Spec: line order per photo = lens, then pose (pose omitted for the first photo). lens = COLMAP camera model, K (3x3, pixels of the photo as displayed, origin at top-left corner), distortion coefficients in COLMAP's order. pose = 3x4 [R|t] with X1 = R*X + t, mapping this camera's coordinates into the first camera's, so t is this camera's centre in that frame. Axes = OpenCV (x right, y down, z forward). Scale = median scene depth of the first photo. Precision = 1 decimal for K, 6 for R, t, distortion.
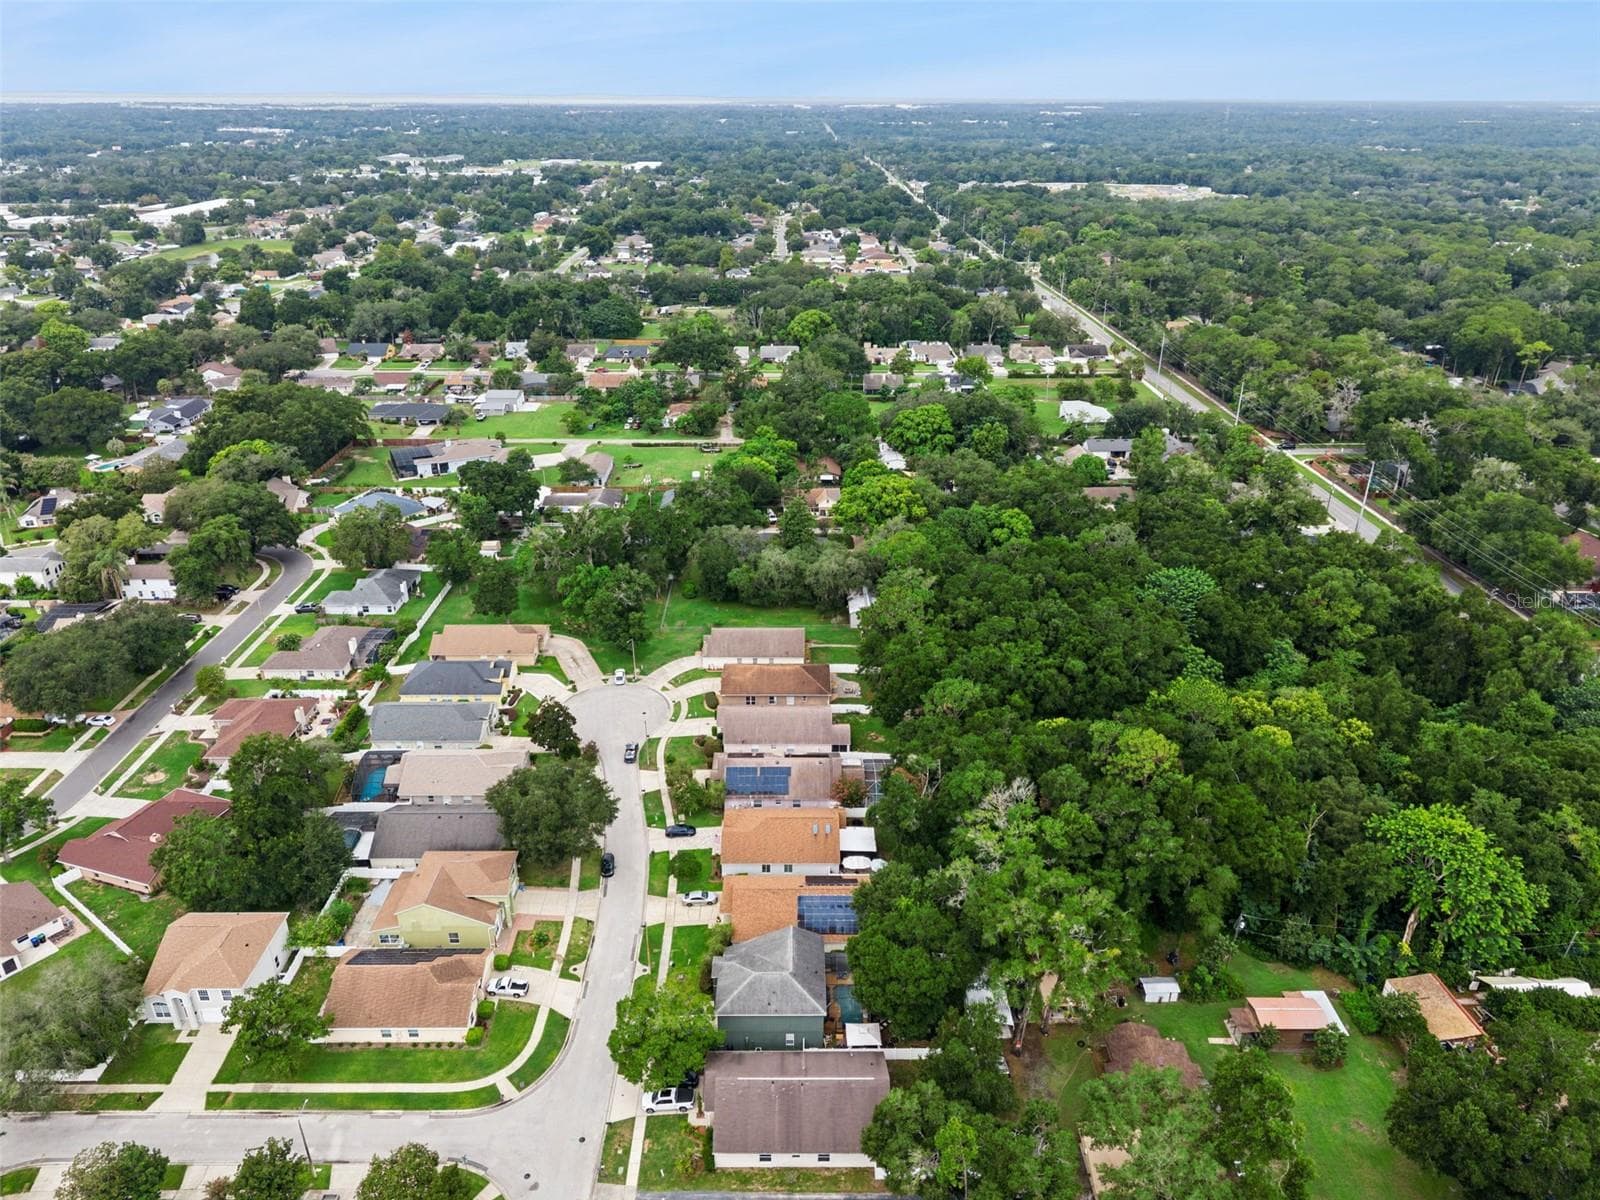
lens RADIAL K [[1044.8, 0, 801.4], [0, 1044.8, 625.0], [0, 0, 1]] dist [0.051436, -0.048274]
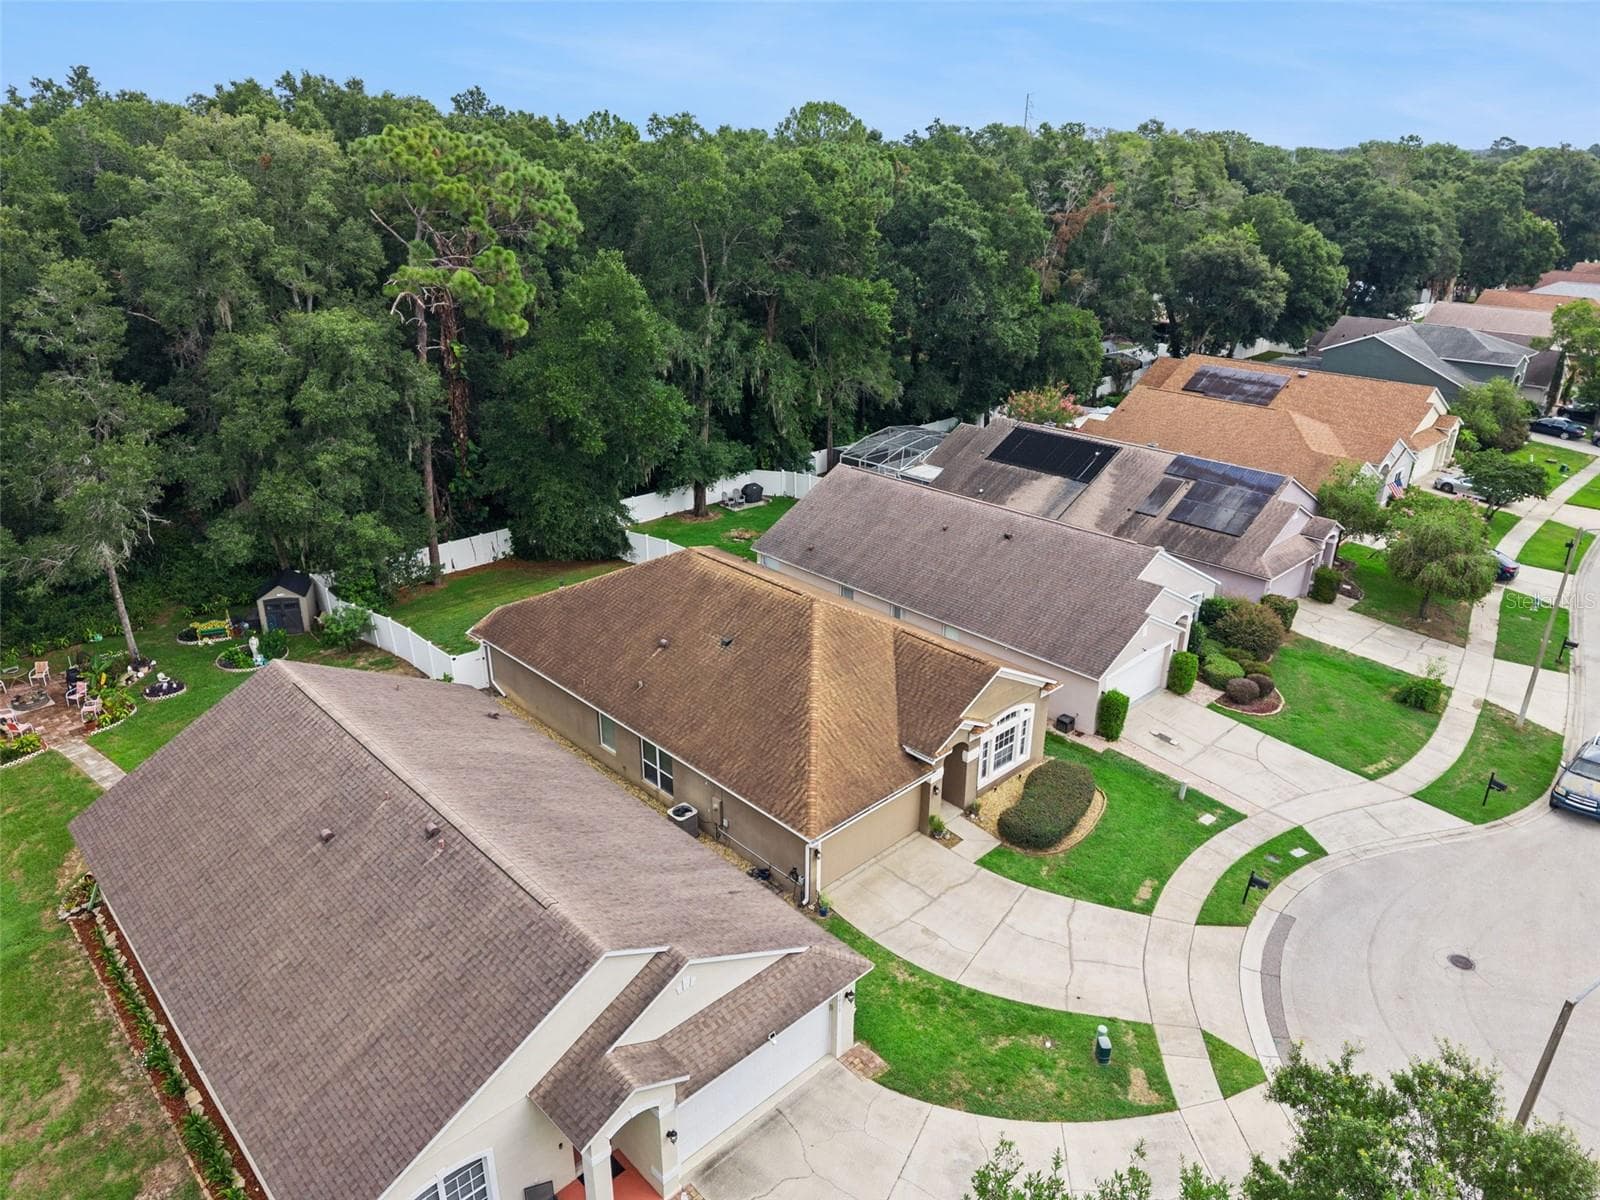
lens RADIAL K [[1069.5, 0, 800.0], [0, 1069.5, 600.0], [0, 0, 1]] dist [0.044232, -0.049076]
pose [[-0.687795, -0.287903, 0.666371, -0.174299], [0.323009, 0.700713, 0.636134, -0.088667], [-0.650080, 0.652773, -0.388952, 1.092851]]
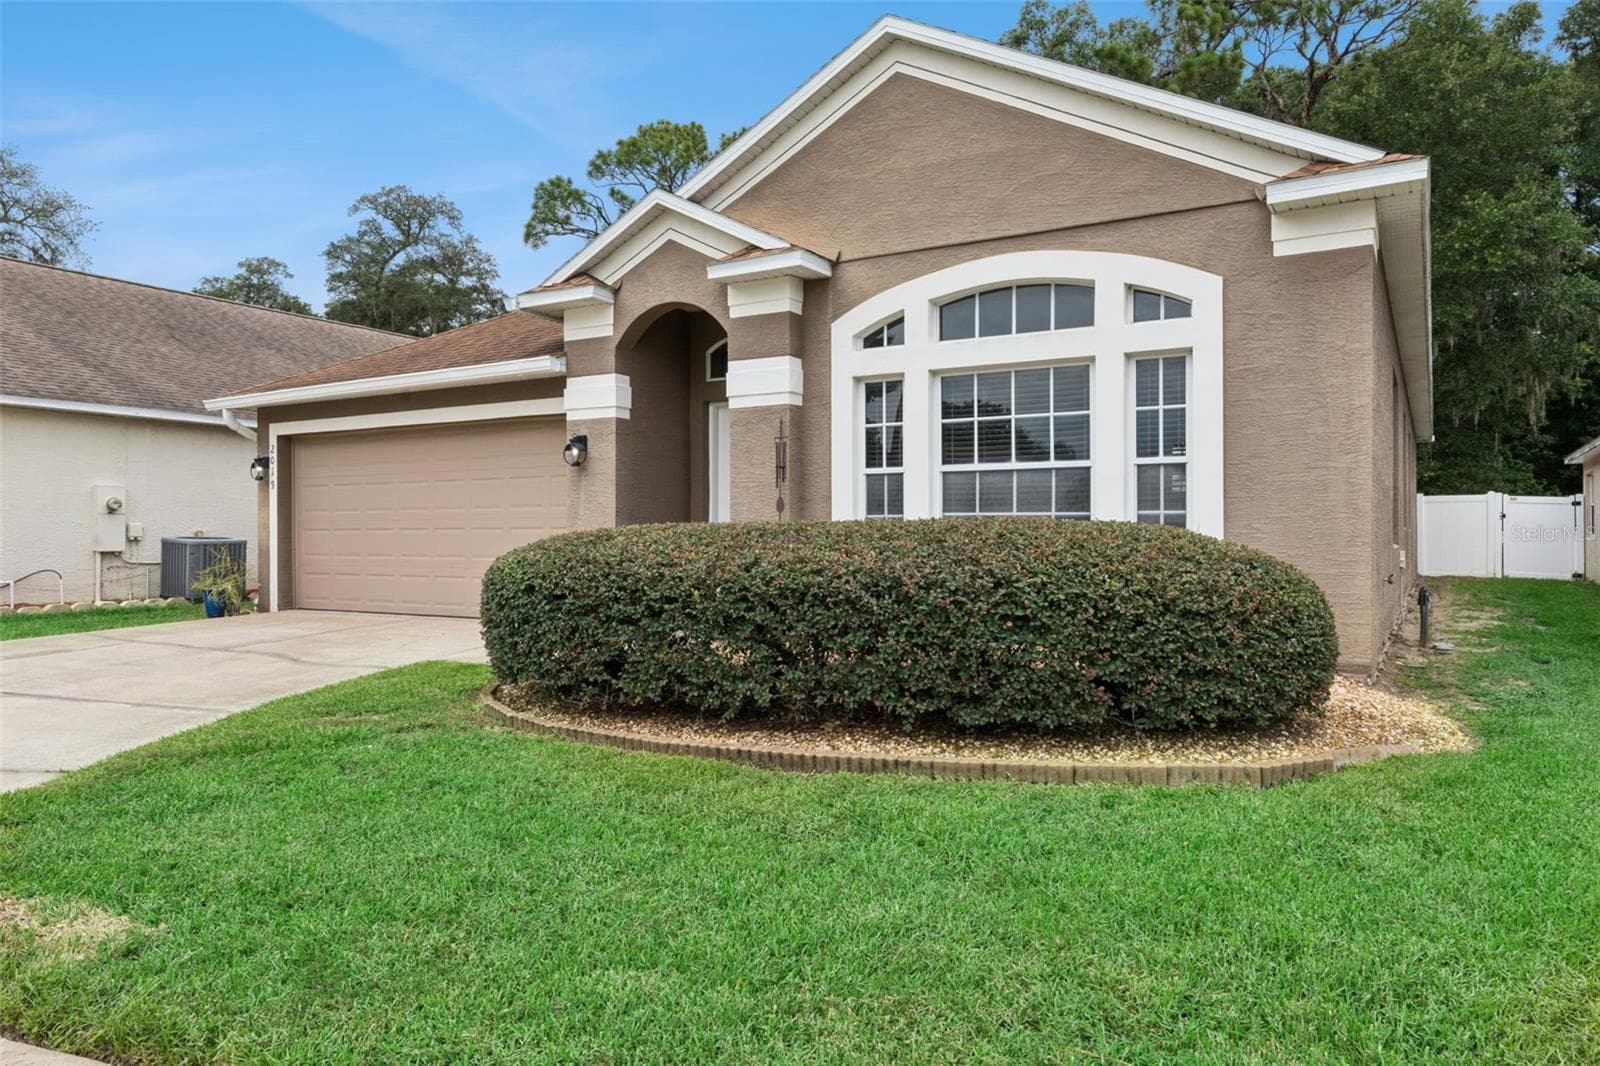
lens RADIAL K [[1084.0, 0, 800.0], [0, 1084.0, 533.0], [0, 0, 1]] dist [-0.000185, -0.002582]
pose [[0.513118, 0.004925, 0.858304, -0.118243], [0.388377, 0.890424, -0.237292, 0.077826], [-0.765424, 0.455105, 0.454980, 0.997319]]
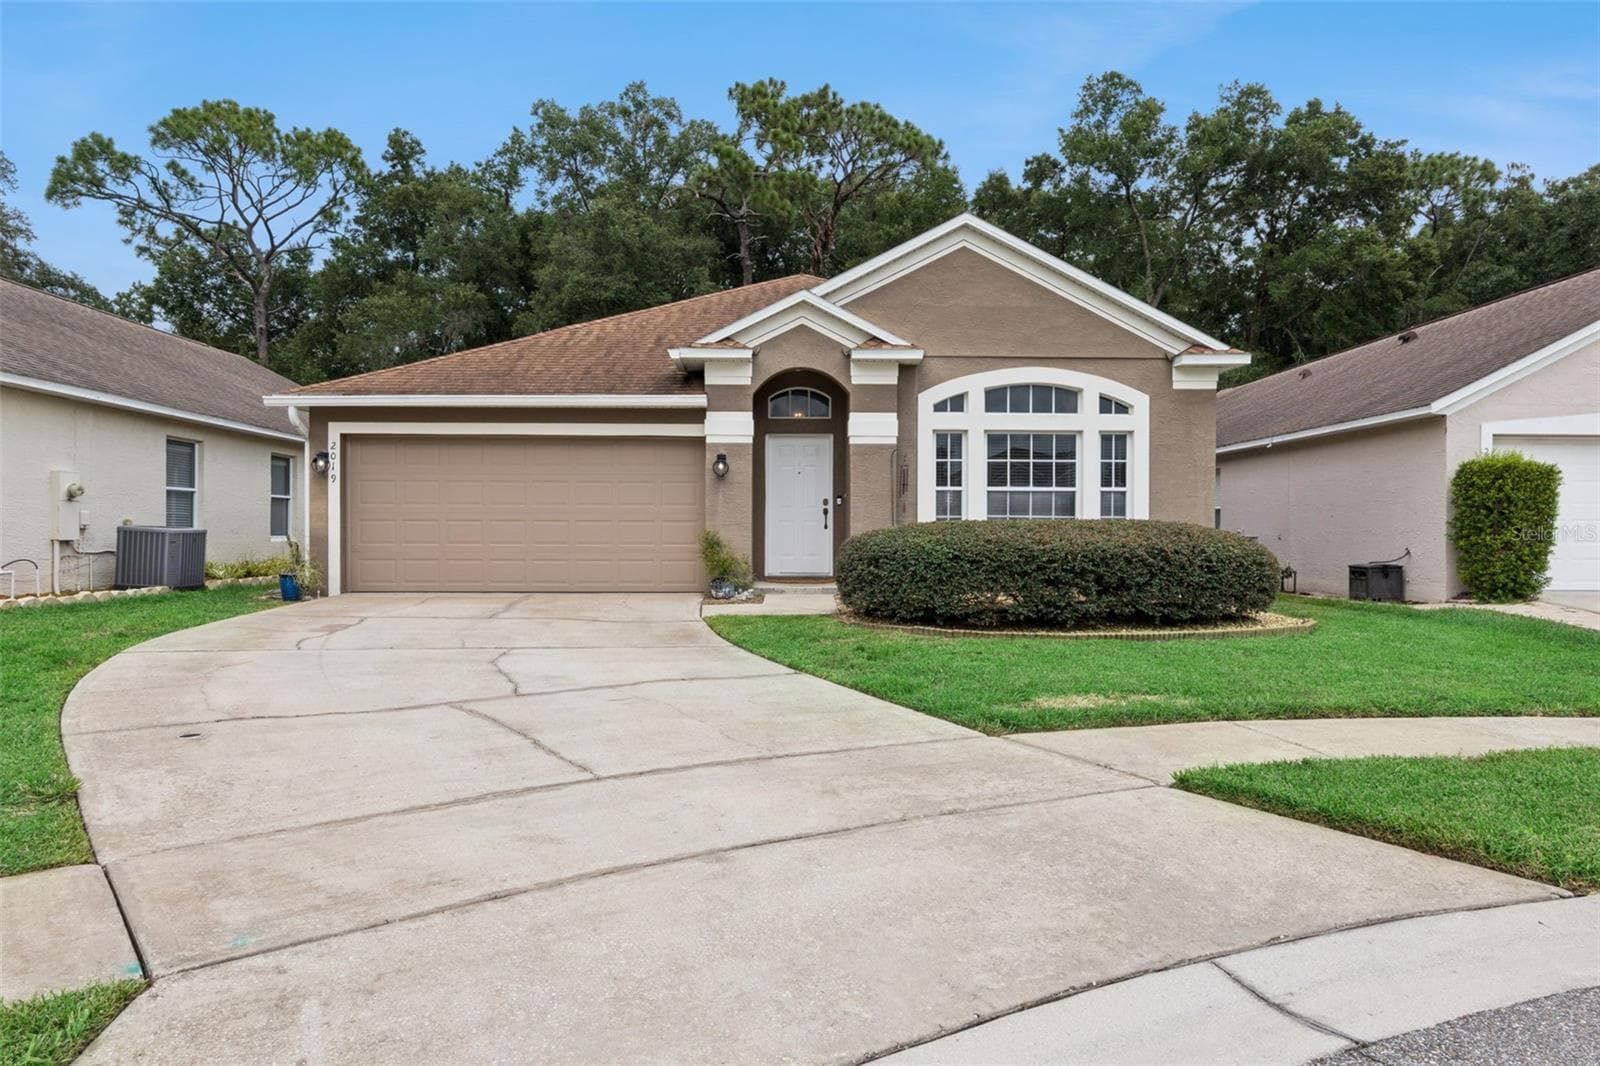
lens RADIAL K [[973.9, 0, 801.8], [0, 973.9, 559.1], [0, 0, 1]] dist [-0.030788, 0.036958]
pose [[-0.016048, -0.022529, 0.999617, -0.144429], [0.448257, 0.893487, 0.027334, 0.063644], [-0.893761, 0.448524, -0.004240, 1.026358]]
